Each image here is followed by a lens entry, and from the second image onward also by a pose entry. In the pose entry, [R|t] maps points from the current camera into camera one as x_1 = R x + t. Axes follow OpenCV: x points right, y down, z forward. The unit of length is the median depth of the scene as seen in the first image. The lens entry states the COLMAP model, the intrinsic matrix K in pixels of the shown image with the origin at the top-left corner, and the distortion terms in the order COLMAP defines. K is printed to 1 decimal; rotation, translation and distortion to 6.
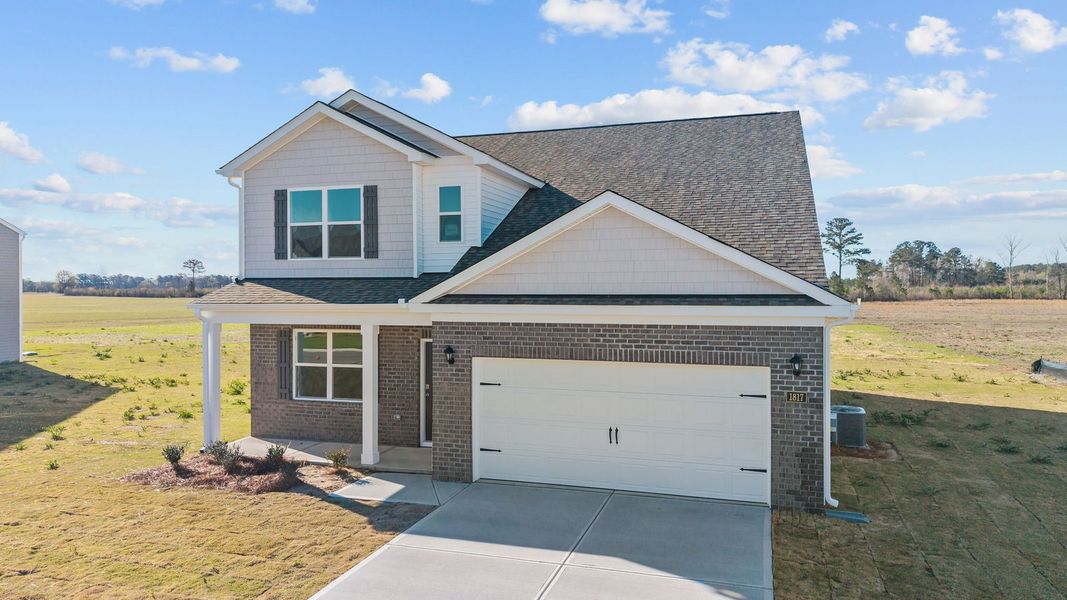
lens RADIAL K [[718.8, 0, 534.3], [0, 718.8, 288.8], [0, 0, 1]] dist [-0.003550, 0.003278]
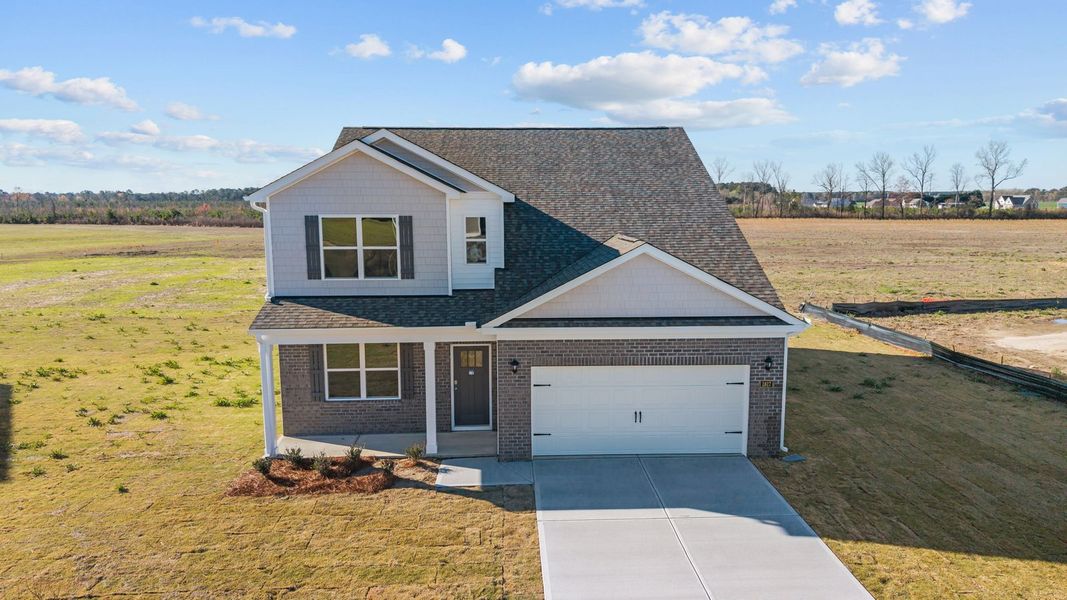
lens RADIAL K [[716.6, 0, 533.5], [0, 716.6, 300.0], [0, 0, 1]] dist [0.005553, -0.004960]
pose [[0.940463, -0.048044, 0.336483, -0.435874], [0.002207, 0.990802, 0.135303, -0.168170], [-0.339888, -0.126505, 0.931919, -0.153413]]
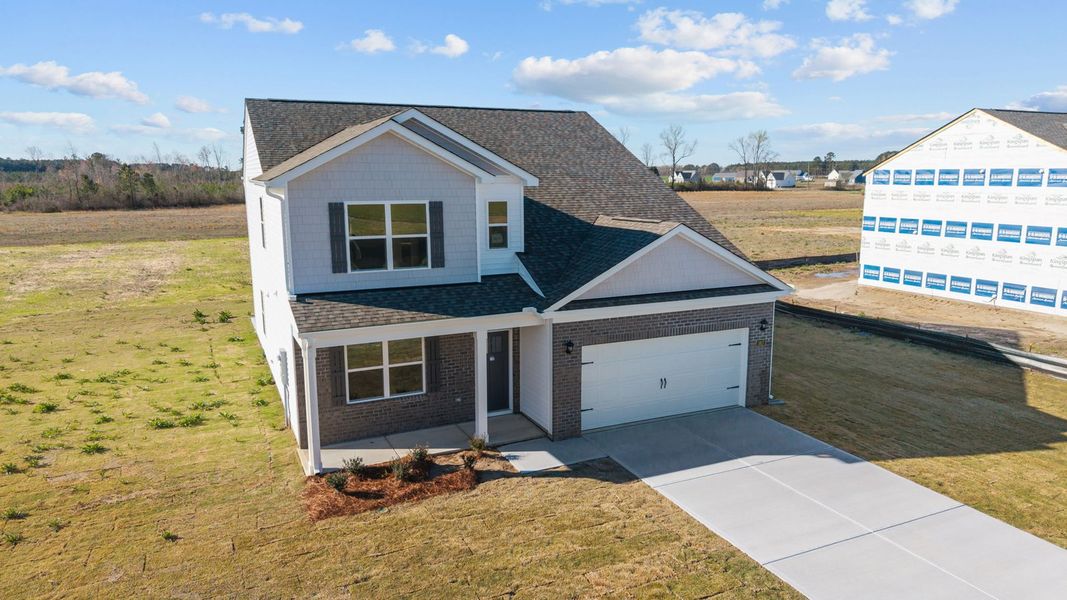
lens RADIAL K [[716.6, 0, 533.5], [0, 716.6, 300.0], [0, 0, 1]] dist [0.005553, -0.004960]
pose [[0.736307, -0.117872, 0.666301, -0.880478], [0.003049, 0.985278, 0.170931, -0.185527], [-0.676640, -0.123826, 0.725827, 0.092617]]
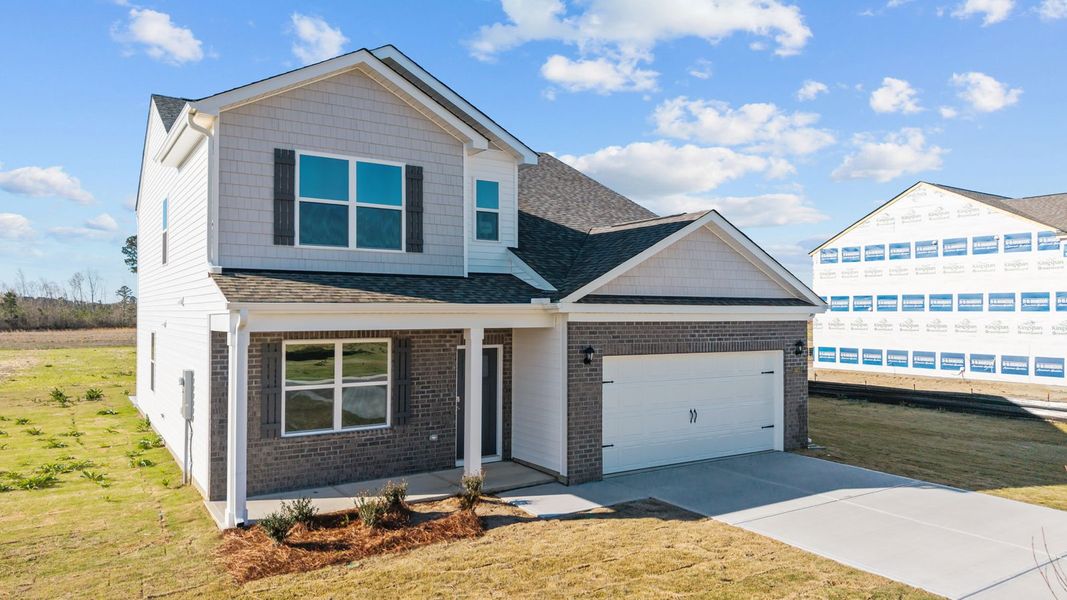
lens RADIAL K [[724.7, 0, 533.5], [0, 724.7, 300.0], [0, 0, 1]] dist [0.000083, 0.001400]
pose [[0.634185, 0.017277, 0.772989, -0.811201], [-0.003716, 0.999807, -0.019299, 0.030293], [-0.773173, 0.009367, 0.634126, 0.361678]]
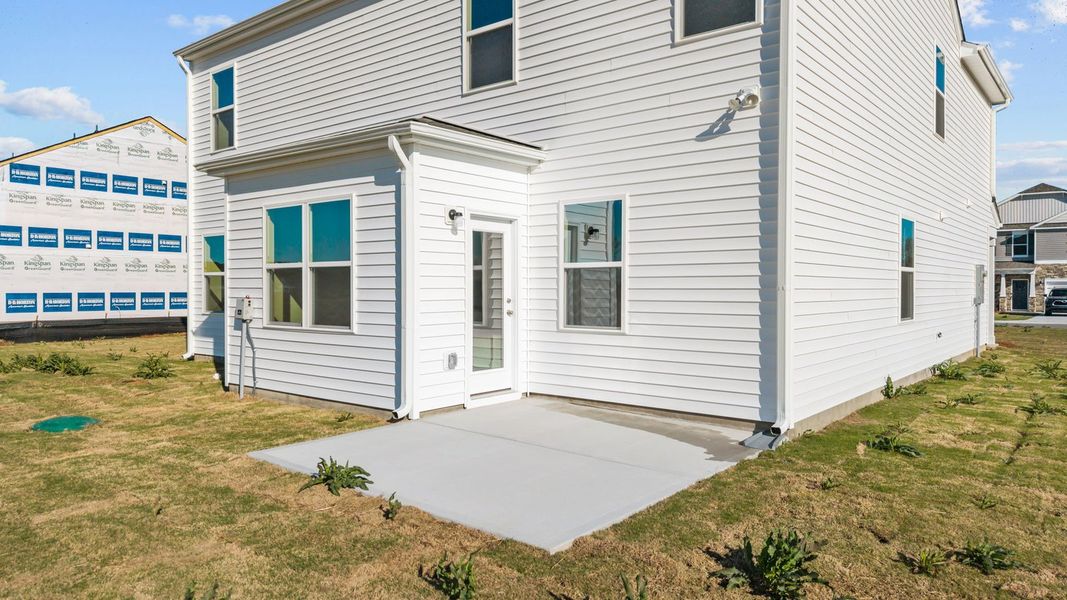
lens RADIAL K [[716.6, 0, 533.5], [0, 716.6, 300.0], [0, 0, 1]] dist [0.005553, -0.004960]
pose [[-0.929397, -0.048019, 0.365943, -0.189334], [-0.033855, 0.998412, 0.045029, 0.028024], [-0.367524, 0.029461, -0.929547, 2.463958]]
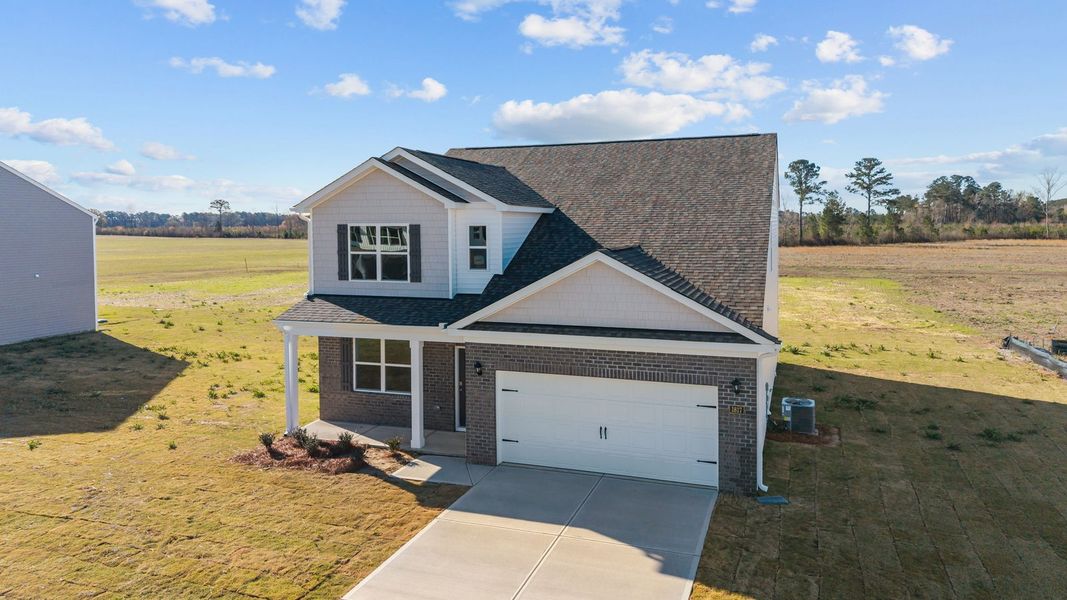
lens RADIAL K [[732.5, 0, 533.1], [0, 732.5, 237.2], [0, 0, 1]] dist [0.002938, -0.001838]
pose [[0.999312, -0.004360, -0.036843, 0.026950], [0.005080, 0.999798, 0.019457, -0.148348], [0.036751, -0.019630, 0.999132, -0.279021]]
